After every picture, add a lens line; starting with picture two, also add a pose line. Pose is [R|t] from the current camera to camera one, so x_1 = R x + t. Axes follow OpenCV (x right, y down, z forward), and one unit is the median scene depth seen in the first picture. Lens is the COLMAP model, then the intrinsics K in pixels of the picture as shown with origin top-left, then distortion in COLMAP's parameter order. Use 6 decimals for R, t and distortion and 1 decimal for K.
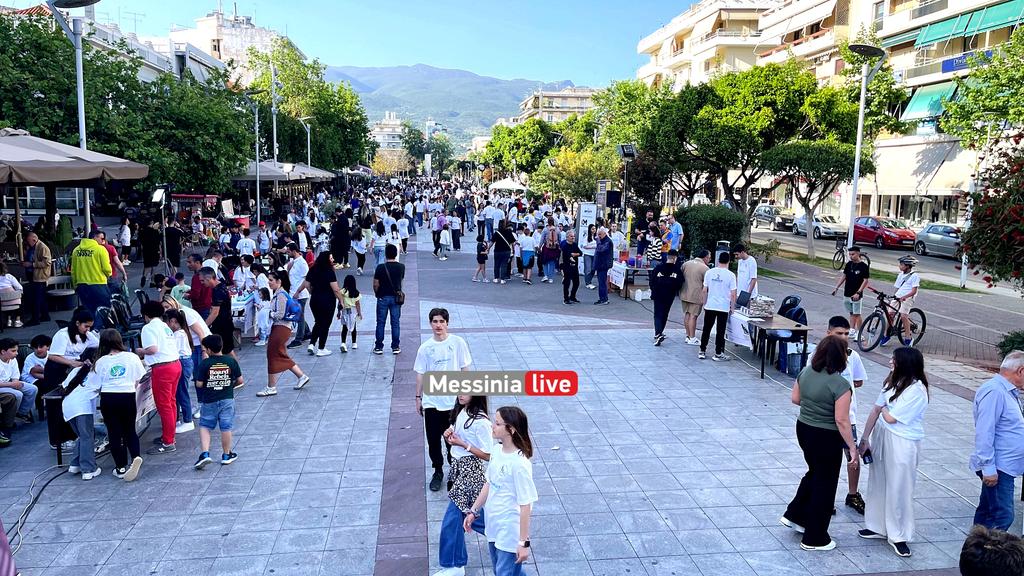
lens RADIAL K [[772.0, 0, 512.0], [0, 772.0, 288.0], [0, 0, 1]] dist [0.008067, -0.007264]
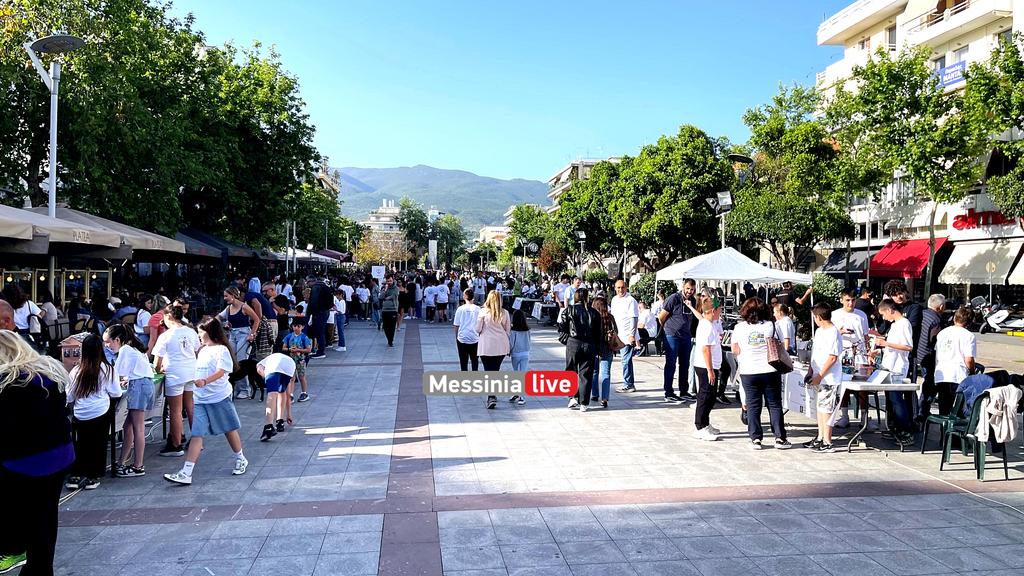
lens RADIAL K [[772.7, 0, 519.4], [0, 772.7, 292.7], [0, 0, 1]] dist [-0.000242, 0.002792]
pose [[0.999933, -0.003924, 0.010918, -0.087861], [0.005188, 0.992970, -0.118256, -0.086017], [-0.010377, 0.118304, 0.992923, 0.677263]]
